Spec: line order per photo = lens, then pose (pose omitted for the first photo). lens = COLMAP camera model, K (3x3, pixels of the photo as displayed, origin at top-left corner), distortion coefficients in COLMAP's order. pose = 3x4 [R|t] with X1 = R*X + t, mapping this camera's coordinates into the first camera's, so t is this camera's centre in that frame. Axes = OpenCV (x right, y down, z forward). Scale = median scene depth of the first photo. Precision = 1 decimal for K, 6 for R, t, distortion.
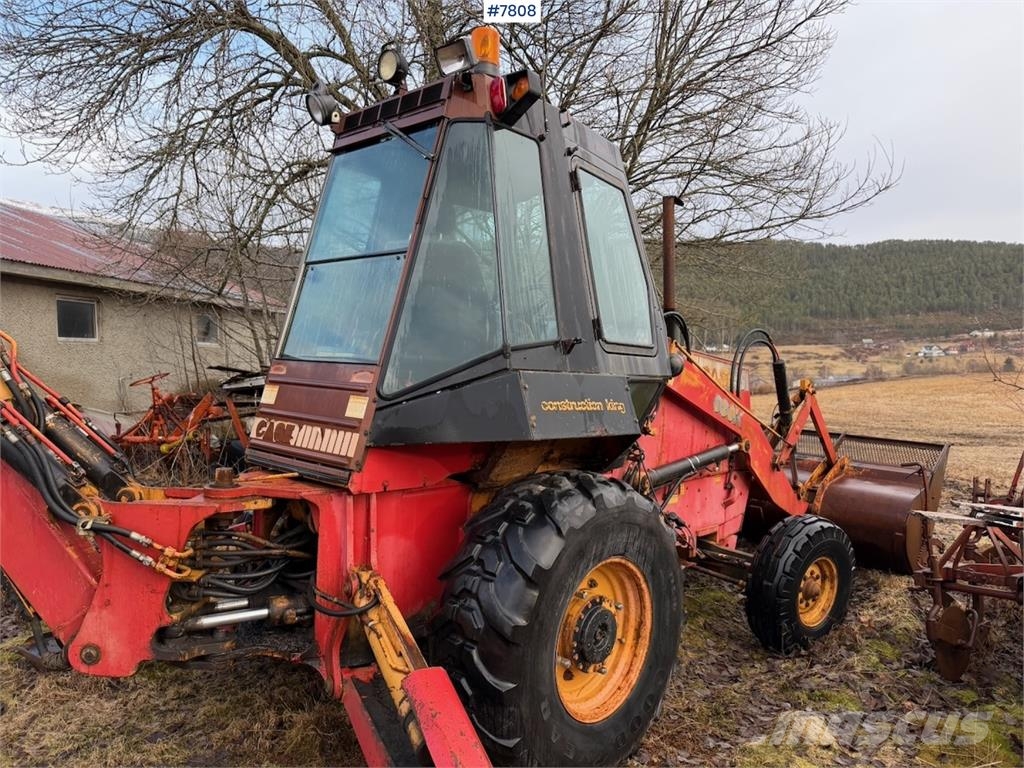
lens RADIAL K [[719.8, 0, 520.0], [0, 719.8, 380.9], [0, 0, 1]] dist [0.062066, -0.083915]
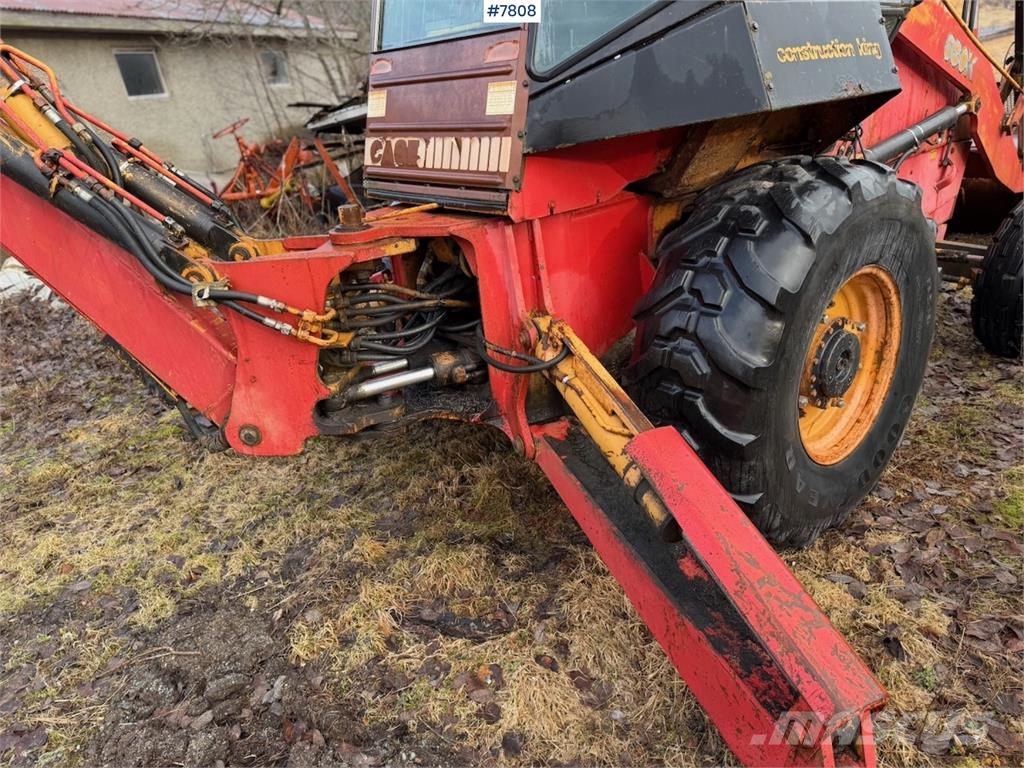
lens RADIAL K [[716.6, 0, 520.8], [0, 716.6, 382.1], [0, 0, 1]] dist [0.091172, -0.132984]
pose [[0.985920, -0.080695, -0.146459, -0.111551], [0.128794, 0.925059, 0.357321, 0.037325], [0.106650, -0.371153, 0.922427, 0.207920]]
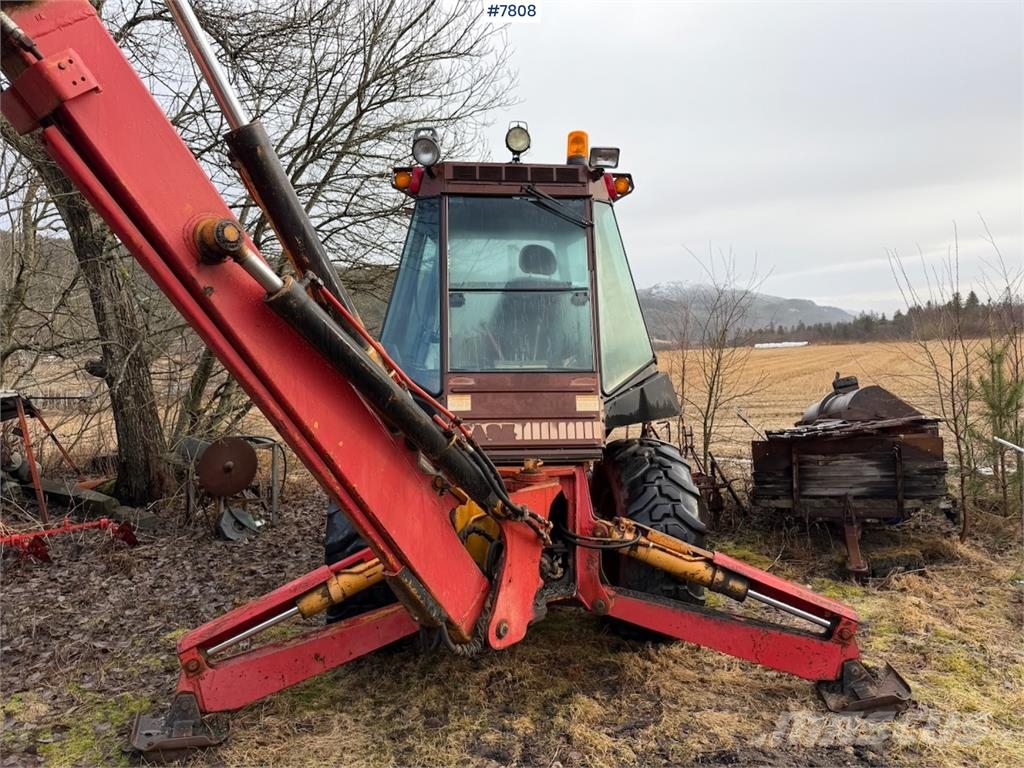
lens RADIAL K [[719.8, 0, 517.1], [0, 719.8, 381.8], [0, 0, 1]] dist [0.057245, -0.073495]
pose [[0.647554, -0.042184, 0.760851, -1.215329], [0.052486, 0.998564, 0.010693, -0.023898], [-0.760210, 0.033009, 0.648839, 0.186802]]
